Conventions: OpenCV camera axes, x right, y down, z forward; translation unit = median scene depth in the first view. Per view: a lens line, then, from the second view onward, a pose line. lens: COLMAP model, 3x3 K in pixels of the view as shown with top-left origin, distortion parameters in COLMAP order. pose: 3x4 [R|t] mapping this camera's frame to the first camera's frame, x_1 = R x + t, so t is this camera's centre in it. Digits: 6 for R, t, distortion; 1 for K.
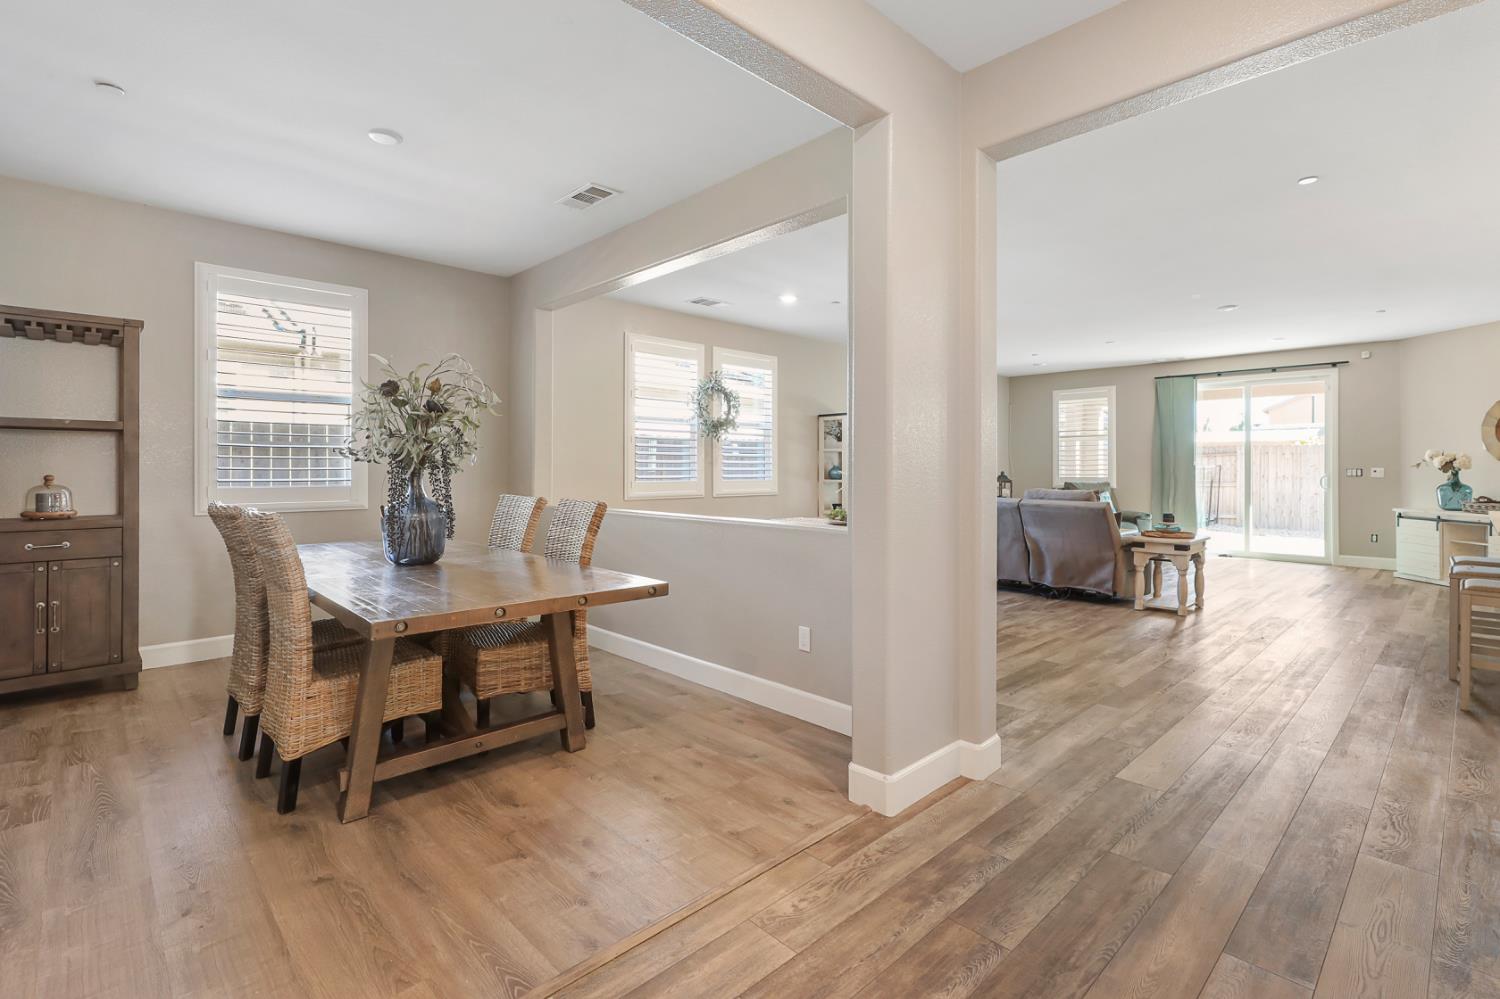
lens RADIAL K [[685.6, 0, 751.3], [0, 685.6, 476.0], [0, 0, 1]] dist [0.014995, -0.001803]
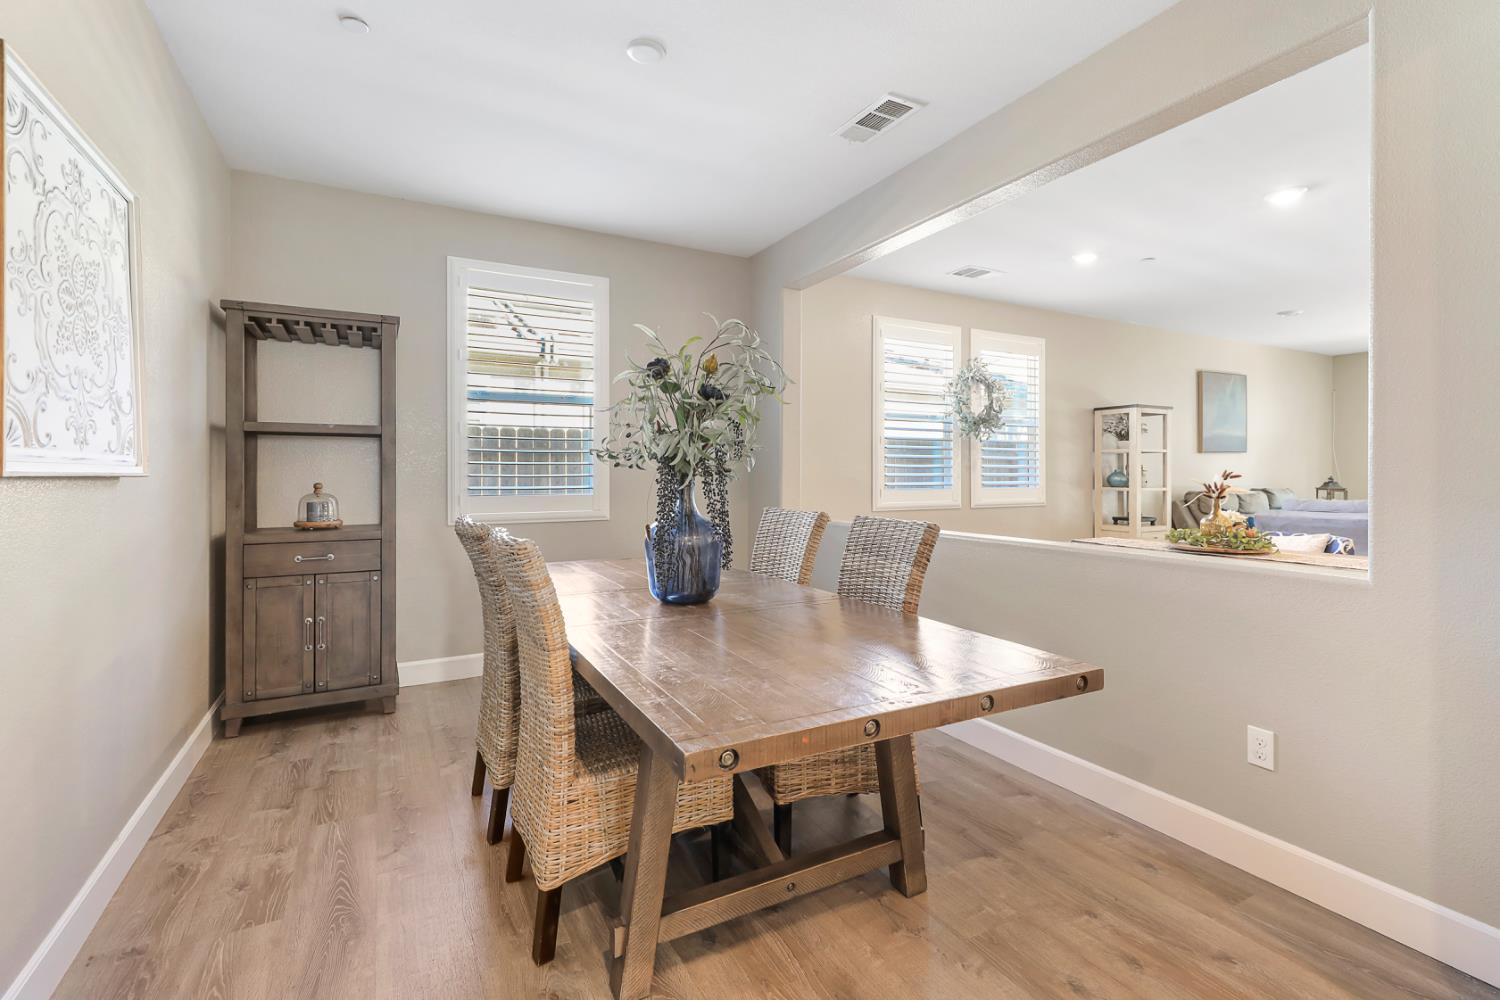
lens RADIAL K [[685.6, 0, 757.8], [0, 685.6, 485.4], [0, 0, 1]] dist [0.014995, -0.001803]
pose [[0.964986, 0.002300, -0.262291, -0.200763], [-0.000678, 0.999980, 0.006277, -0.005021], [0.262300, -0.005879, 0.964968, 0.275003]]
